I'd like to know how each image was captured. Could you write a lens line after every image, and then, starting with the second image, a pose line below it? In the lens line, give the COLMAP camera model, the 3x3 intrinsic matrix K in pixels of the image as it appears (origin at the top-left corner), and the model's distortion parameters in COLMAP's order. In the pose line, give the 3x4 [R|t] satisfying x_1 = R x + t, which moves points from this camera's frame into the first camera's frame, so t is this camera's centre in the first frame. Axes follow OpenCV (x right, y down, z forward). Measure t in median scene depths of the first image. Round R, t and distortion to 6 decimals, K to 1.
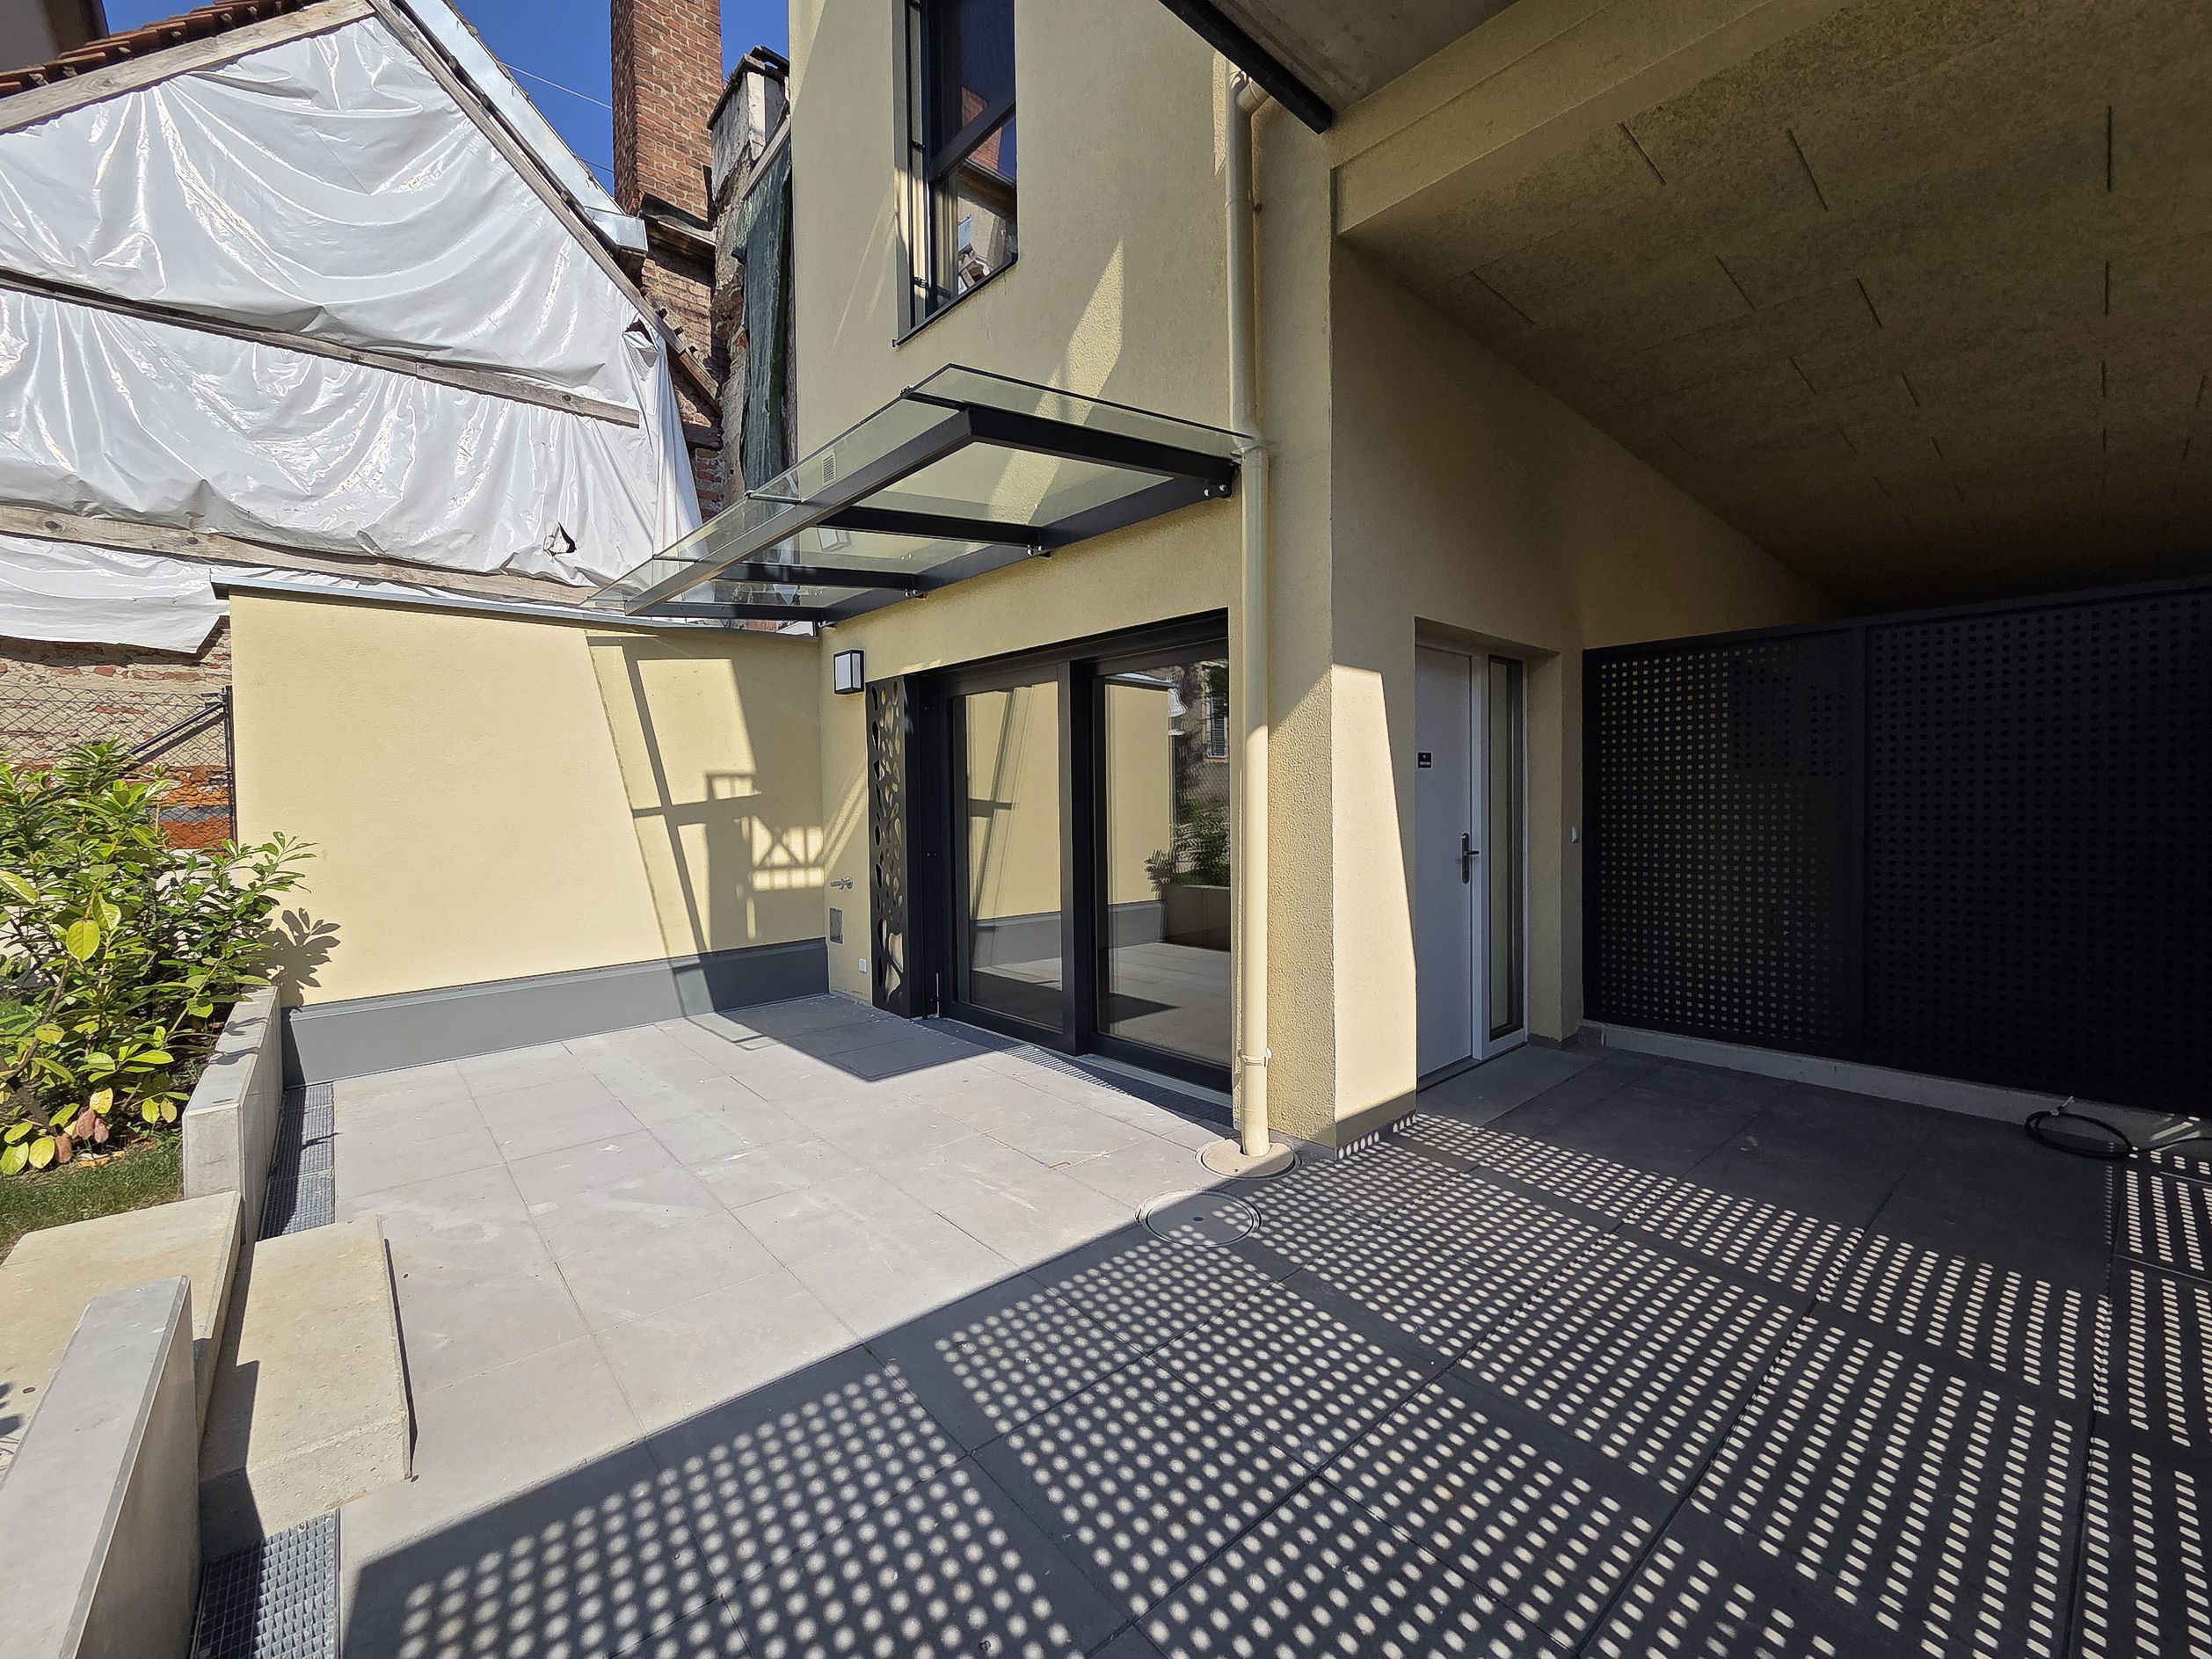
lens RADIAL K [[929.2, 0, 1098.1], [0, 929.2, 829.5], [0, 0, 1]] dist [0.003655, 0.000168]
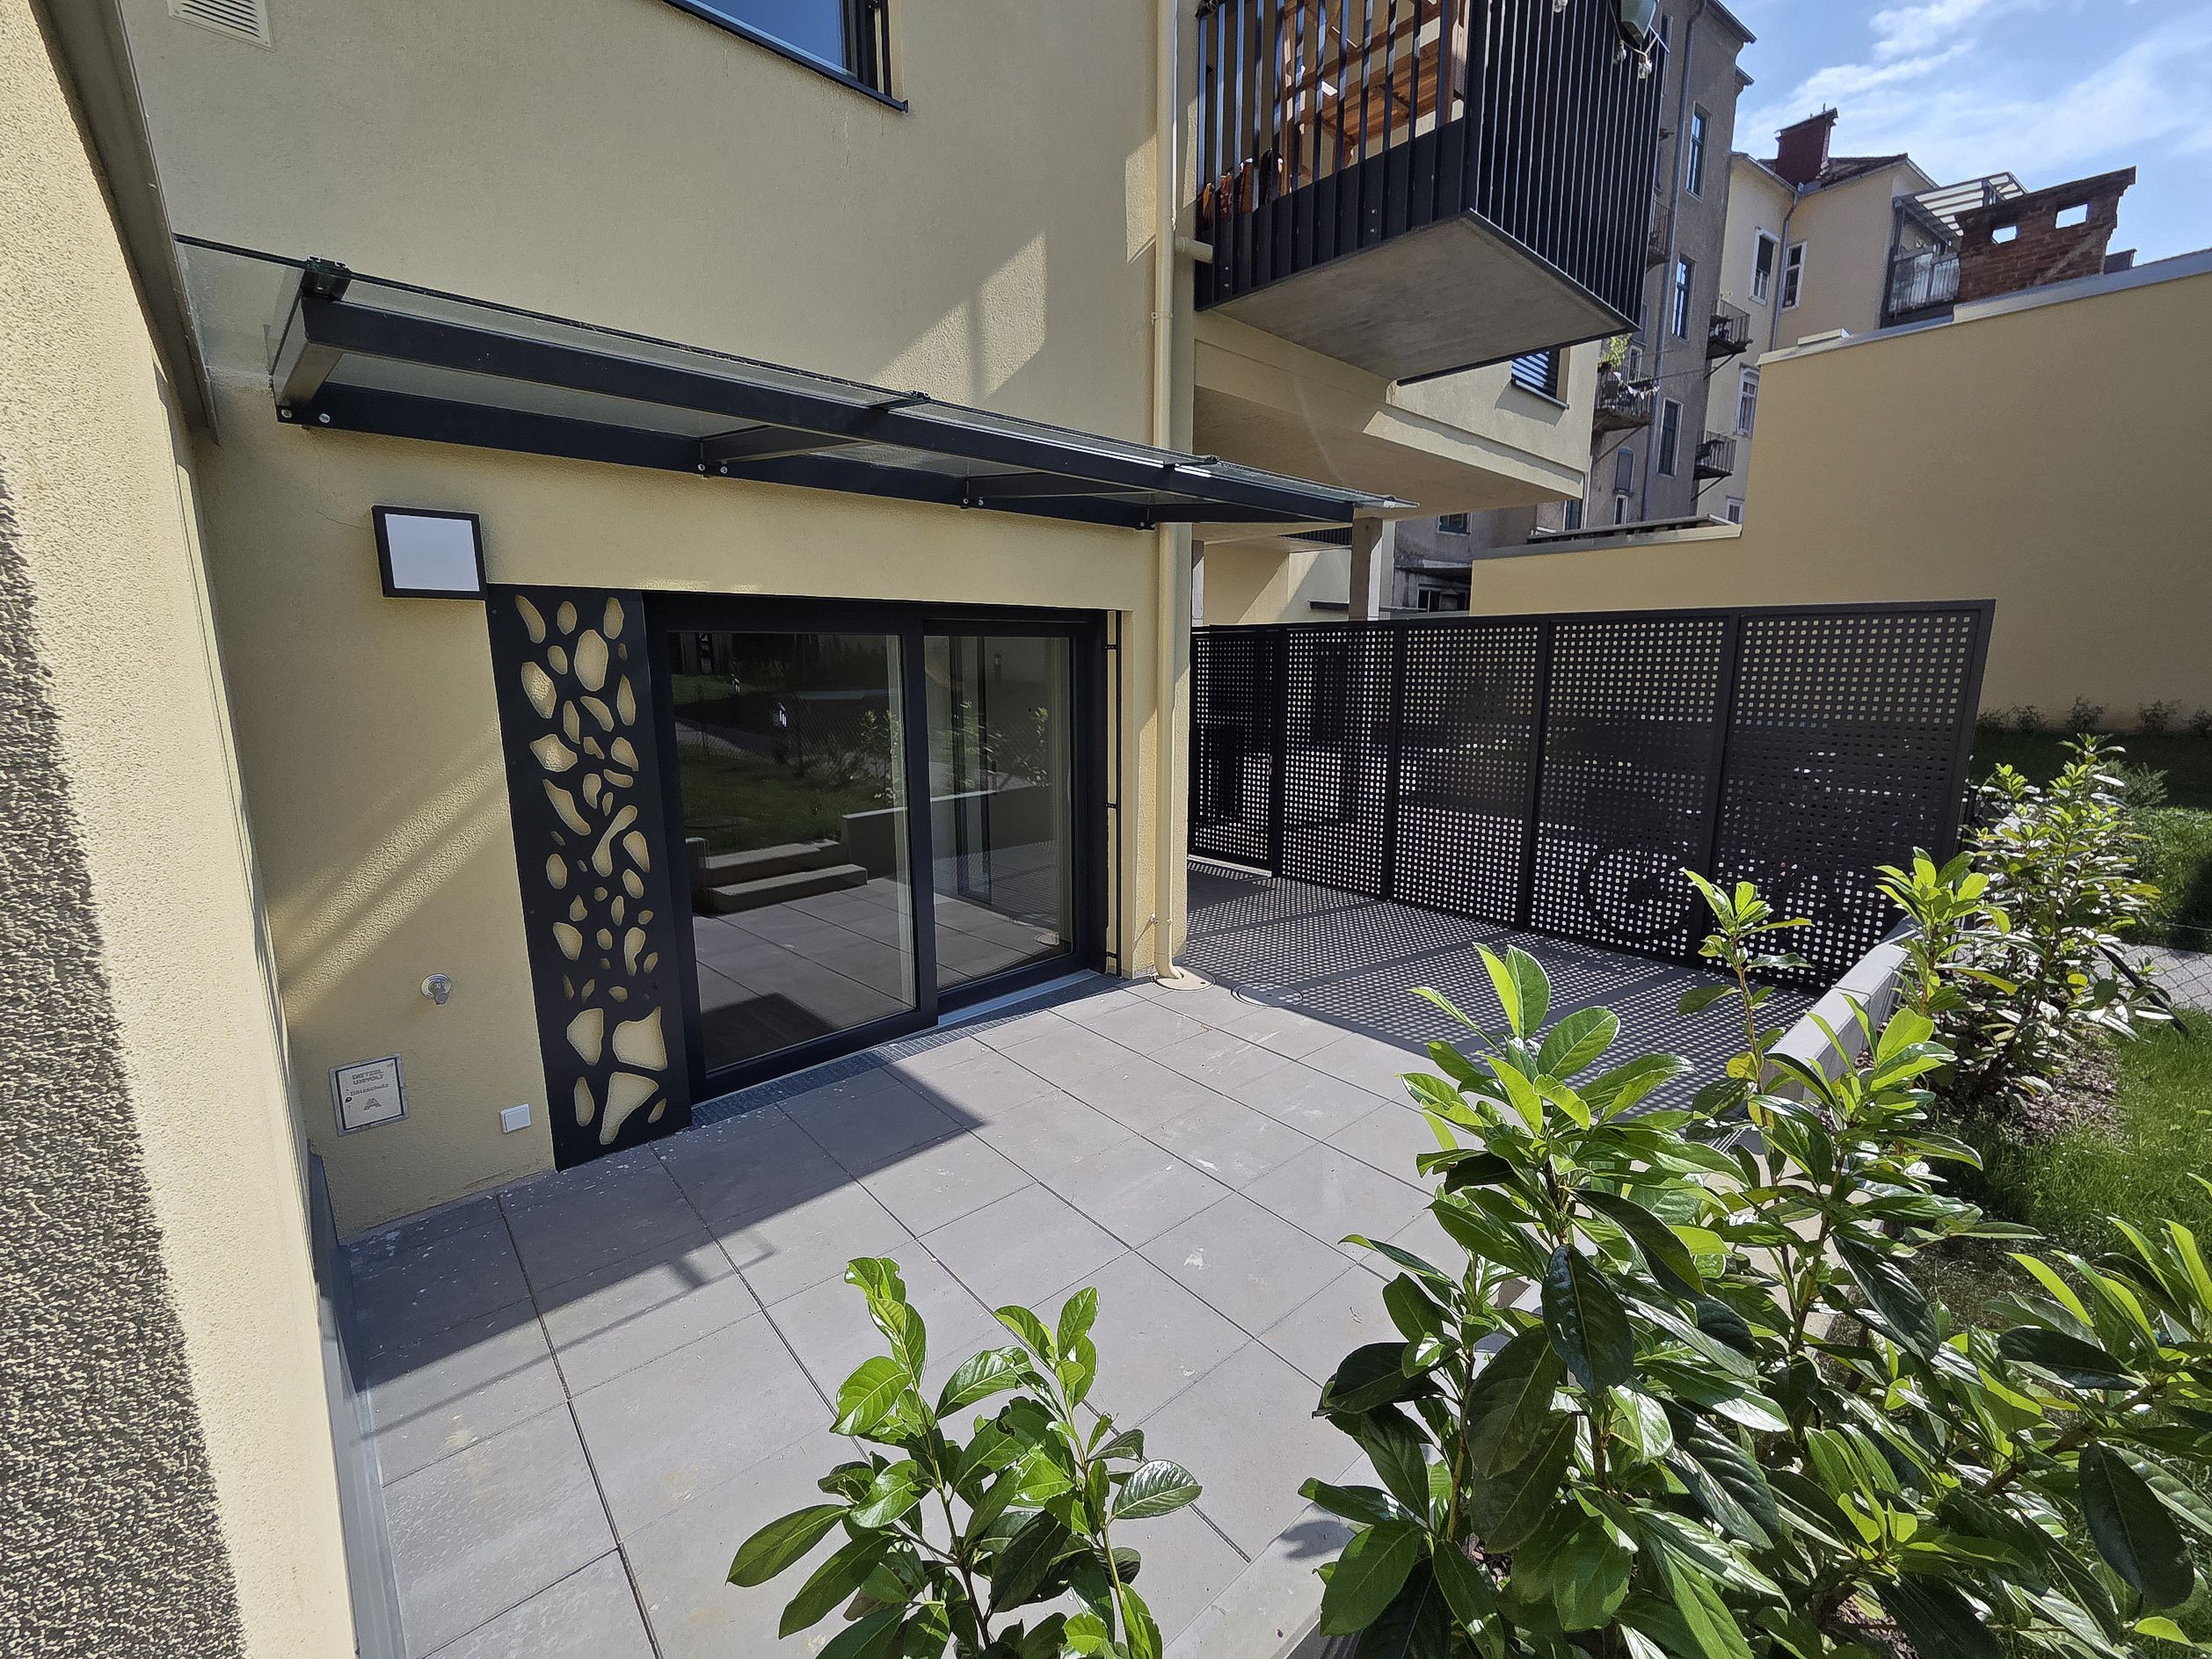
lens RADIAL K [[929.2, 0, 1098.1], [0, 929.2, 829.5], [0, 0, 1]] dist [0.003655, 0.000168]
pose [[-0.022750, -0.176196, 0.984092, -0.999565], [0.040070, 0.983395, 0.176998, -0.132514], [-0.998938, 0.043460, -0.015312, 0.867882]]
